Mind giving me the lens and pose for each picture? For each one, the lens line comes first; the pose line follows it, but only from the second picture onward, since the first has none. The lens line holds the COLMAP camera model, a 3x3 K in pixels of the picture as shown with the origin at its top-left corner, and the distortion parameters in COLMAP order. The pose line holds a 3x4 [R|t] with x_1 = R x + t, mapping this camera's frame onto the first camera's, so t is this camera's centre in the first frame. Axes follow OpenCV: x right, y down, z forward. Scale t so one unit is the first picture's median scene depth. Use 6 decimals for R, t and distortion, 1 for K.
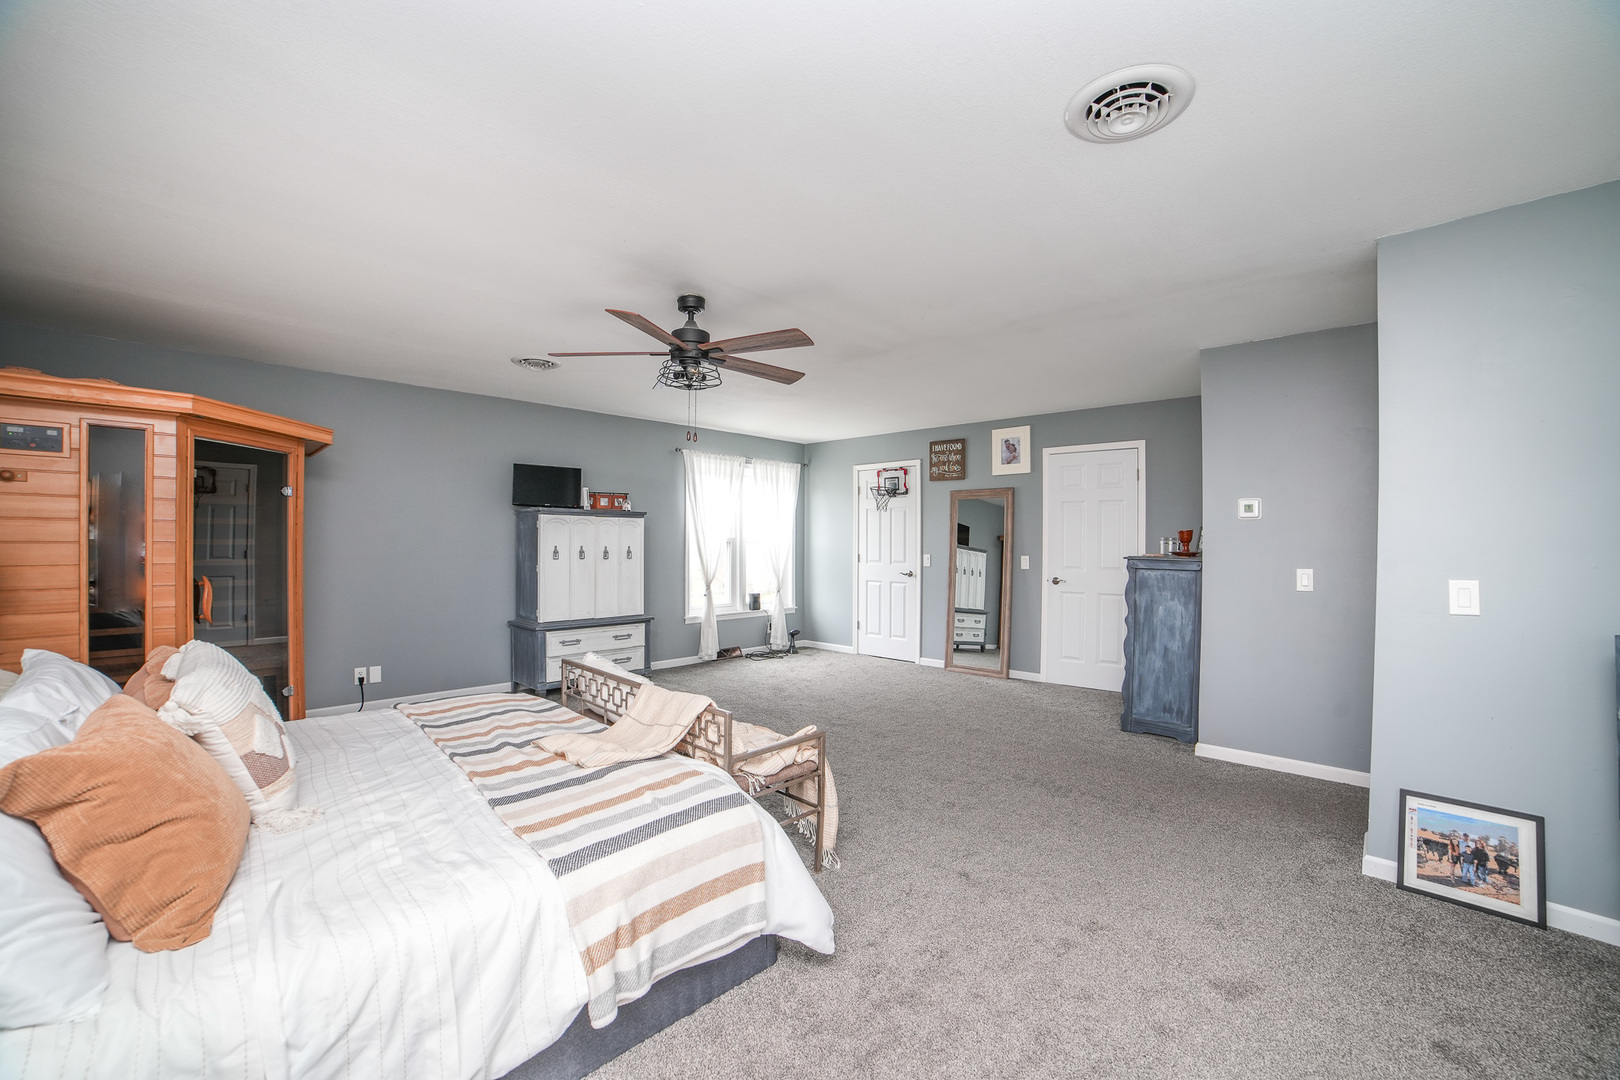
lens RADIAL K [[651.0, 0, 810.0], [0, 651.0, 540.0], [0, 0, 1]] dist [-0.113415, 0.038334]
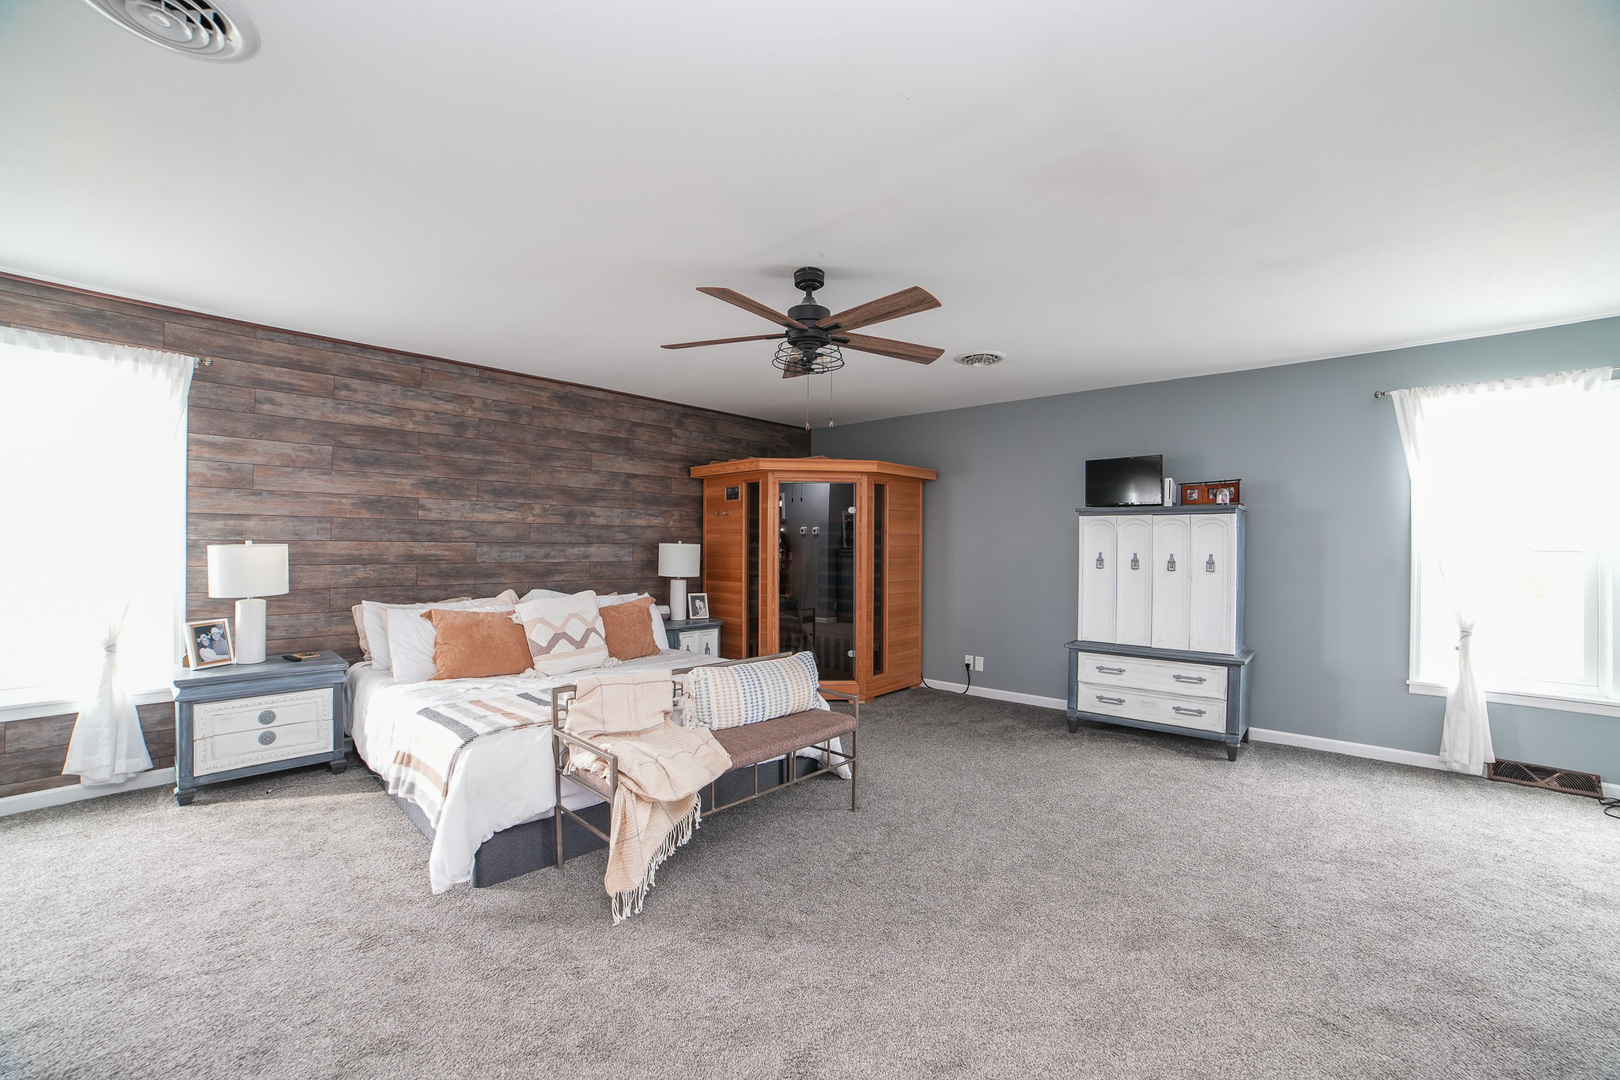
lens RADIAL K [[651.0, 0, 810.0], [0, 651.0, 540.0], [0, 0, 1]] dist [-0.113415, 0.038334]
pose [[0.057523, -0.009723, -0.998297, 0.381382], [-0.011957, 0.999874, -0.010427, 0.005919], [0.998273, 0.012536, 0.057399, 0.522277]]
